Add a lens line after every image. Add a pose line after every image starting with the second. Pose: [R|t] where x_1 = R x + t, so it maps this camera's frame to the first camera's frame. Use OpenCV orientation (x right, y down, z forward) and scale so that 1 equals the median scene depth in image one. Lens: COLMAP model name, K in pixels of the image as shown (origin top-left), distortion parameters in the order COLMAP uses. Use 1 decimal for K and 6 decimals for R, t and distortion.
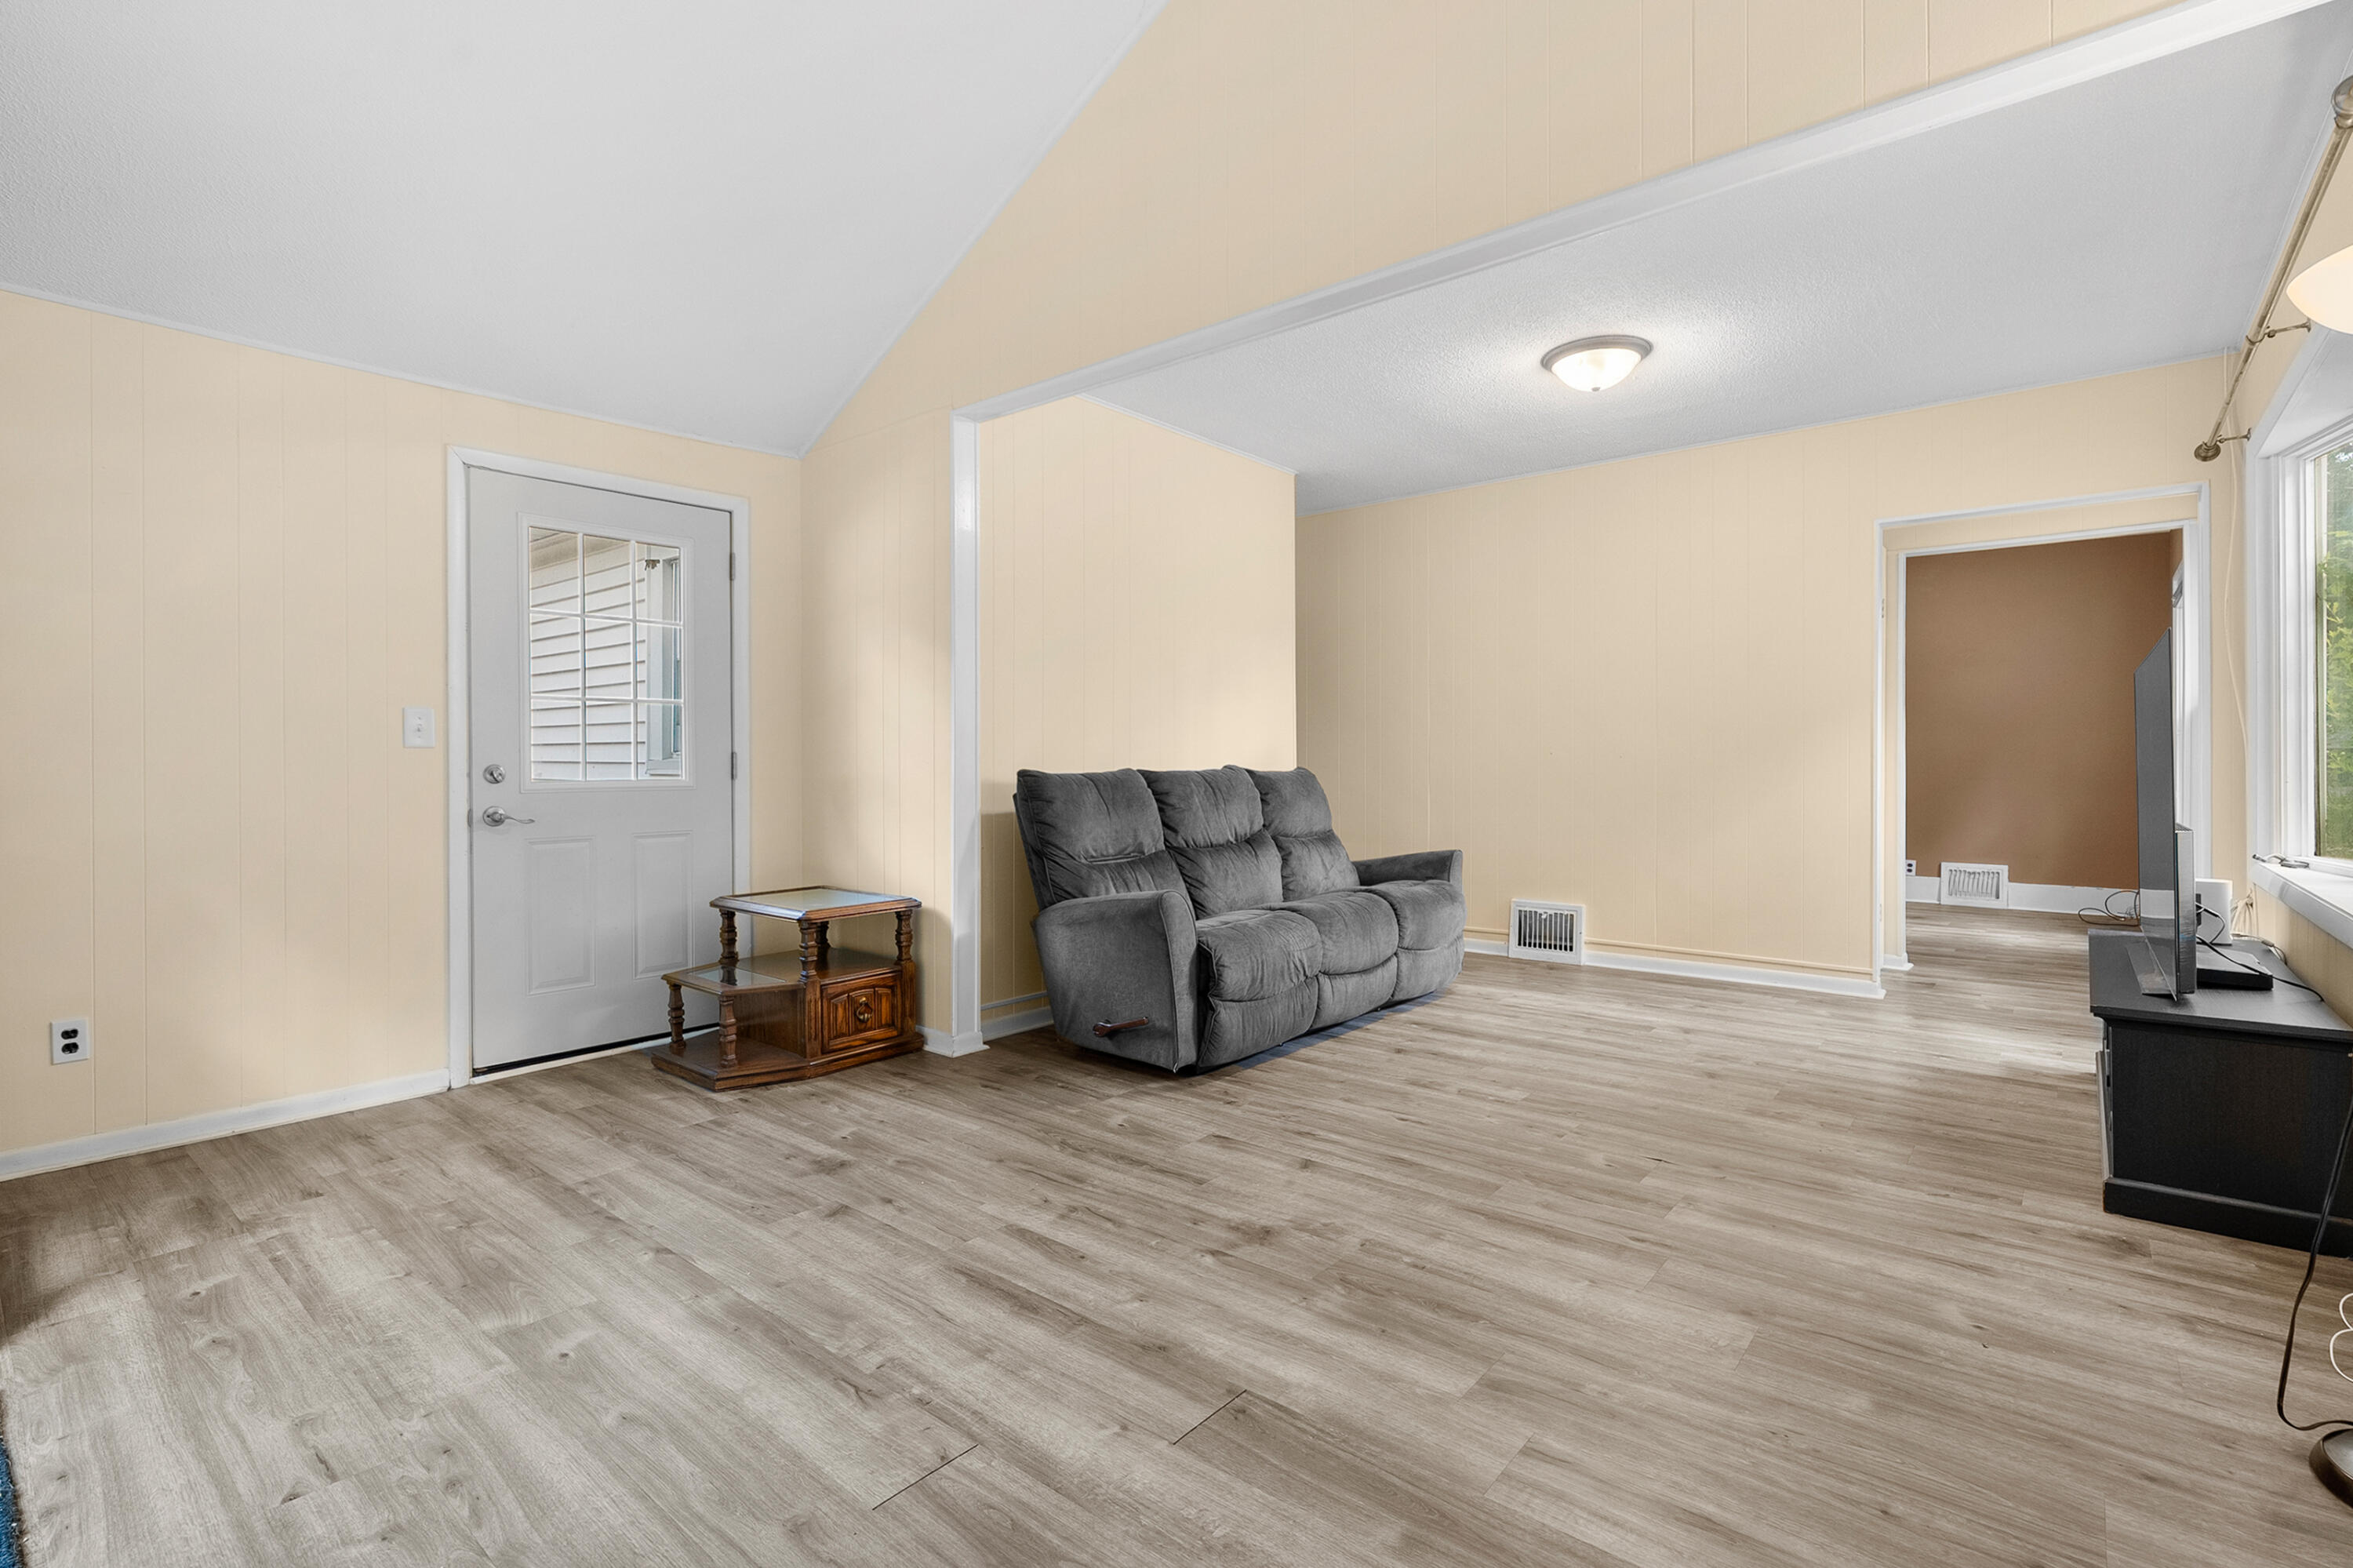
lens RADIAL K [[1073.6, 0, 1176.5], [0, 1073.6, 784.0], [0, 0, 1]] dist [-0.004296, 0.000985]
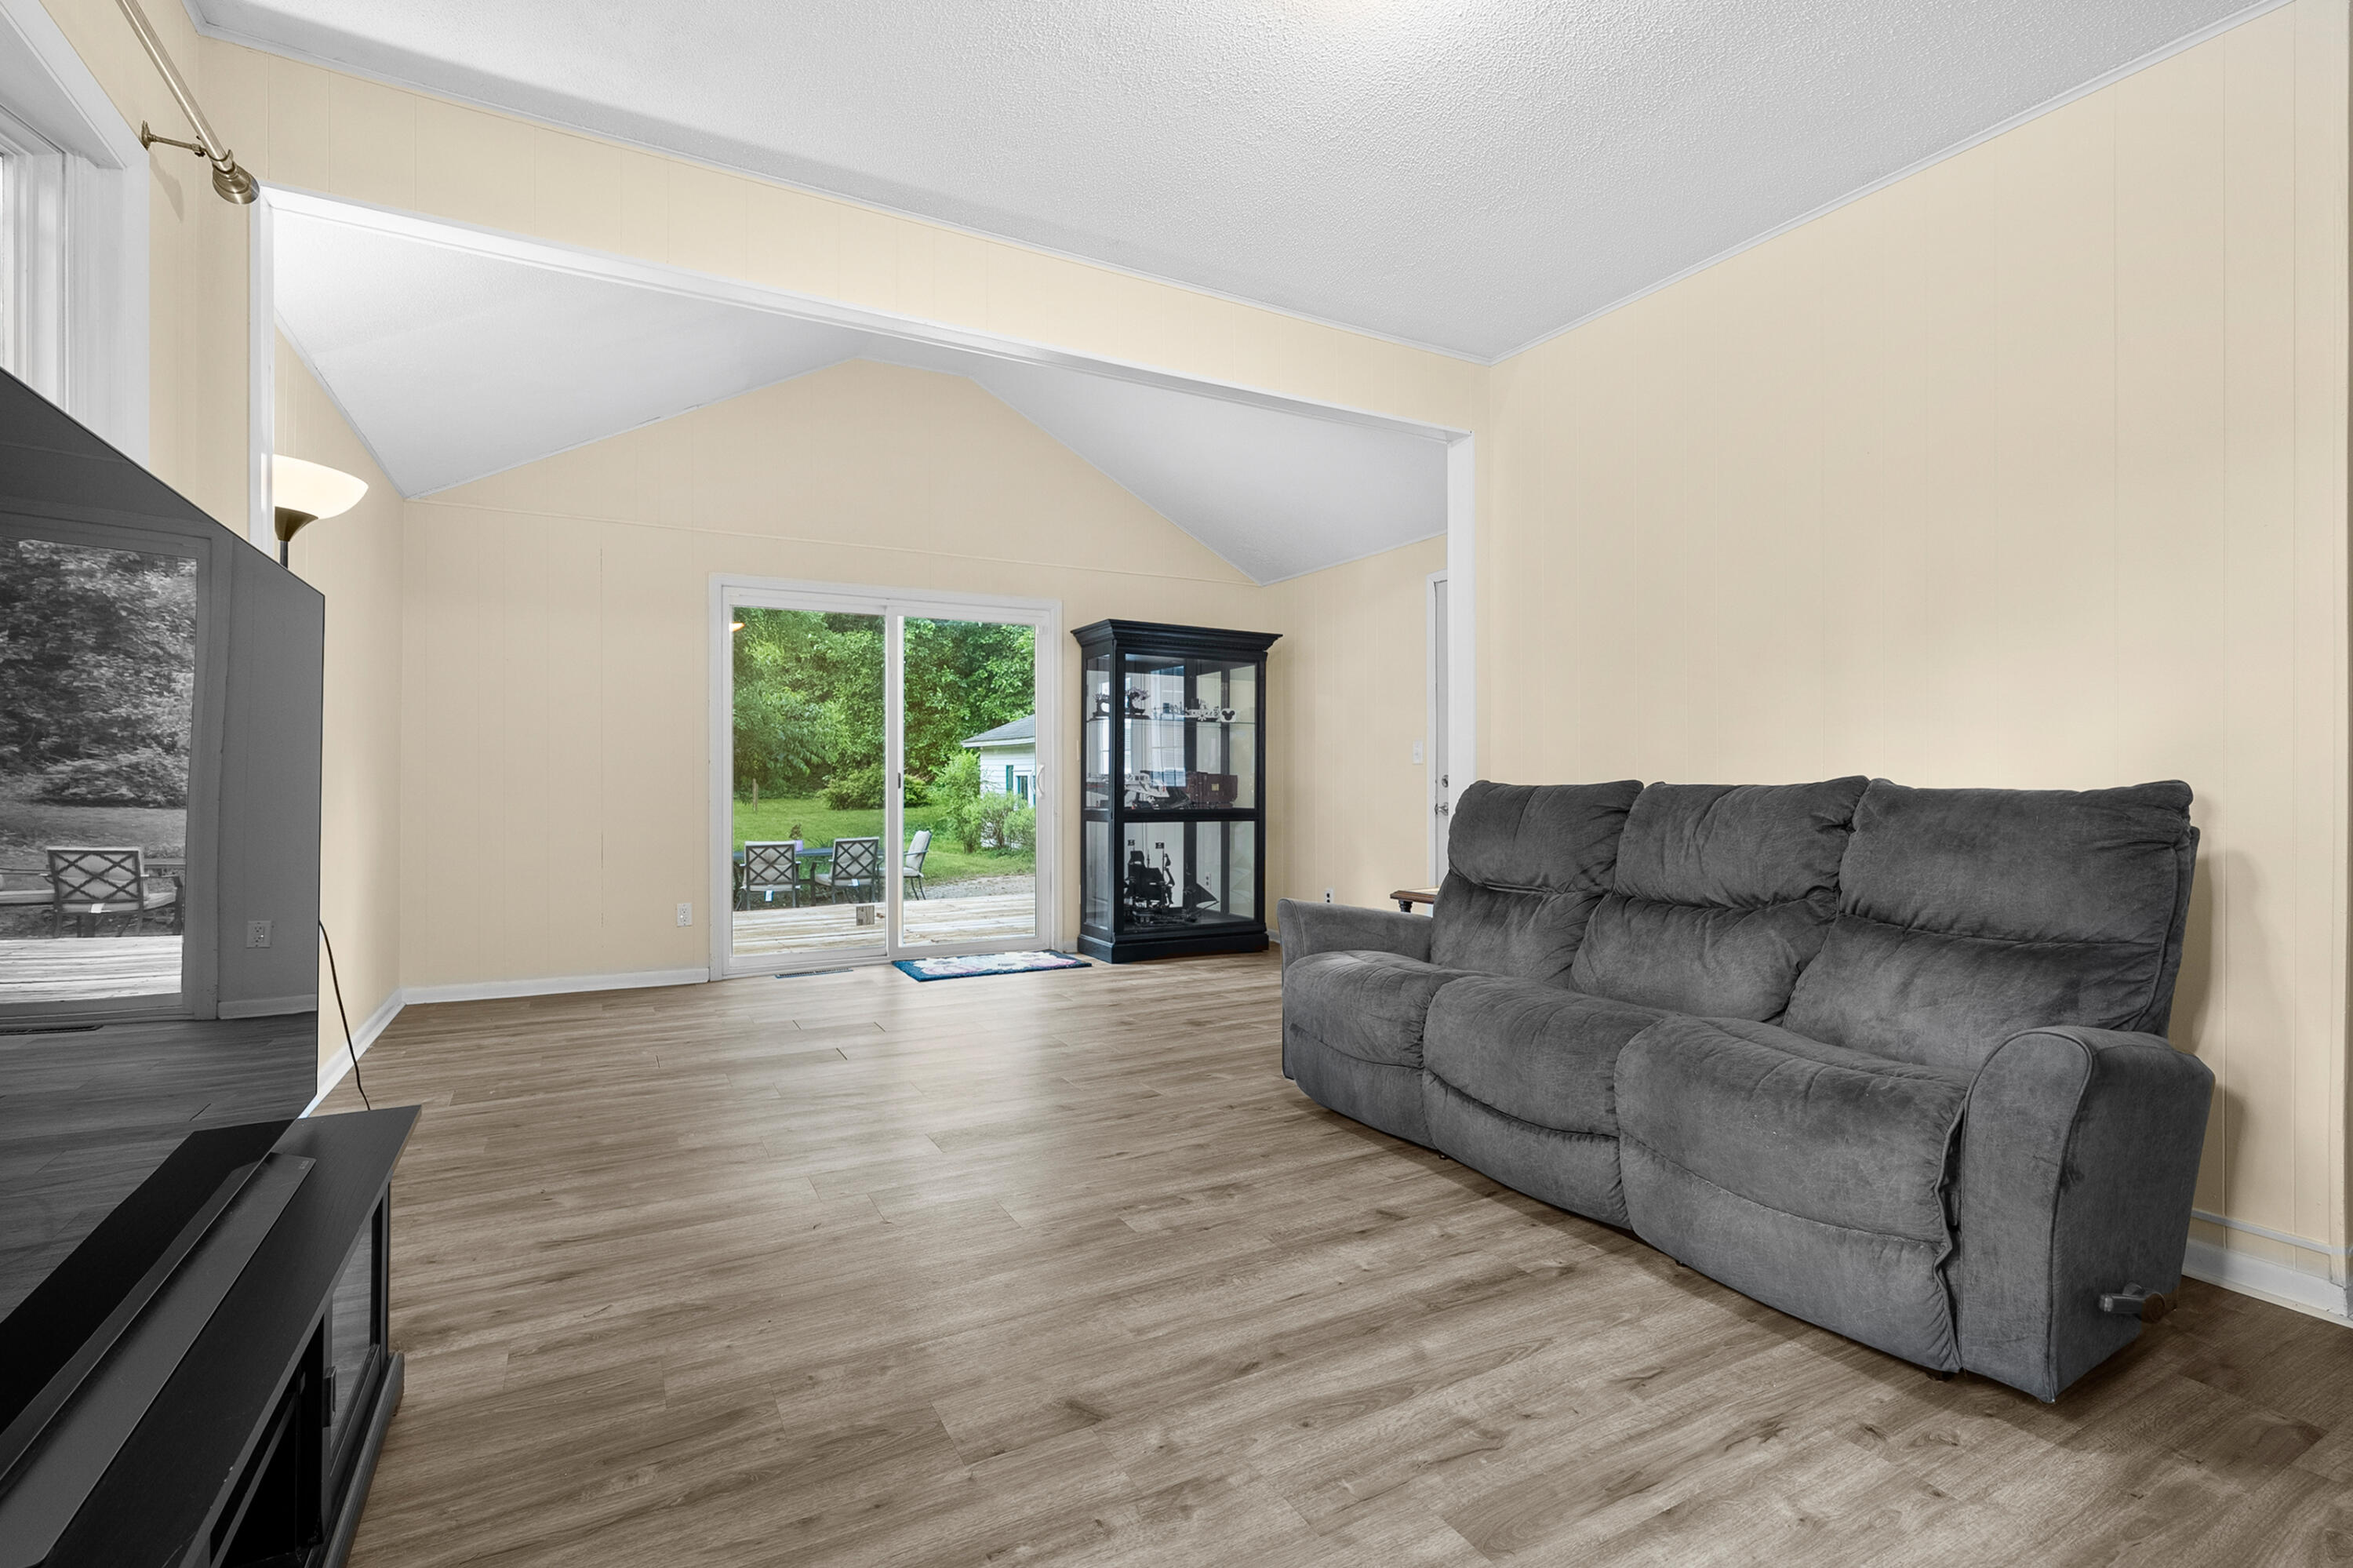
lens RADIAL K [[1073.6, 0, 1176.5], [0, 1073.6, 784.0], [0, 0, 1]] dist [-0.004296, 0.000985]
pose [[-0.362185, 0.008115, -0.932071, 1.295654], [-0.015111, 0.999780, 0.014576, -0.030712], [0.931984, 0.019364, -0.361983, 1.673496]]
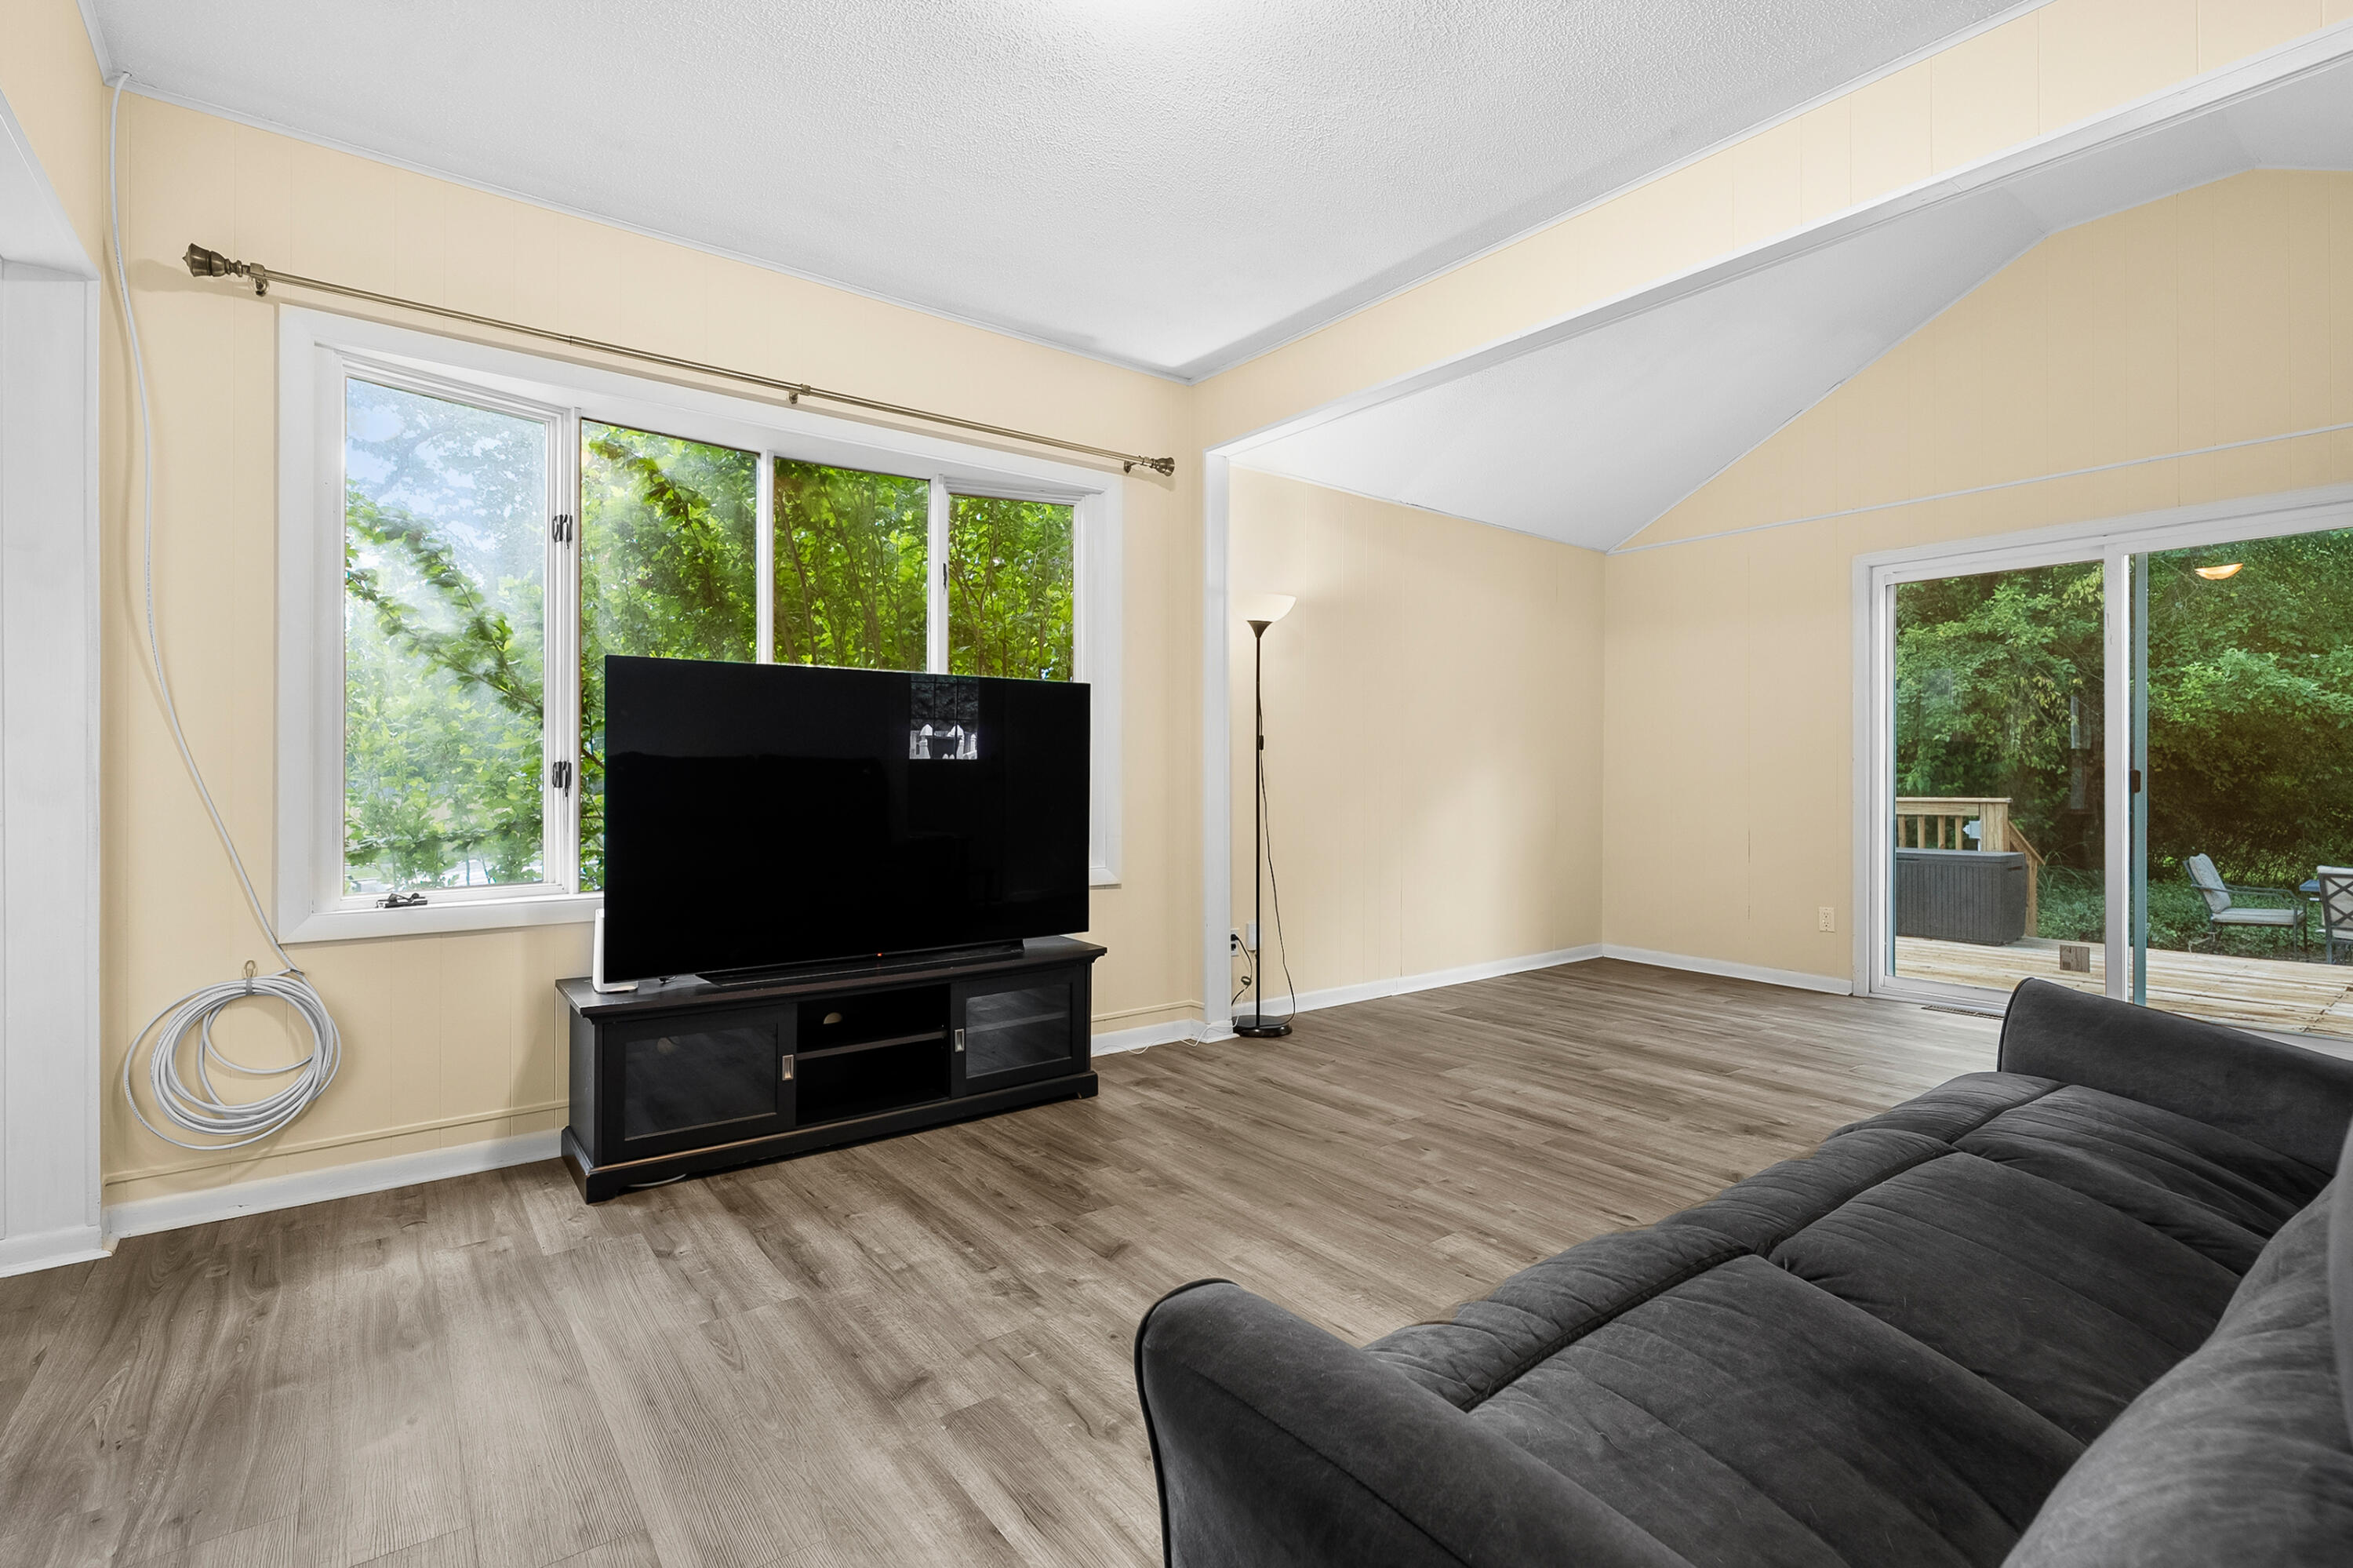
lens RADIAL K [[1073.6, 0, 1176.5], [0, 1073.6, 784.0], [0, 0, 1]] dist [-0.004296, 0.000985]
pose [[-0.975881, -0.000930, 0.218303, 0.443637], [0.004371, 0.999707, 0.023800, -0.037522], [-0.218261, 0.024180, -0.975591, 2.240163]]
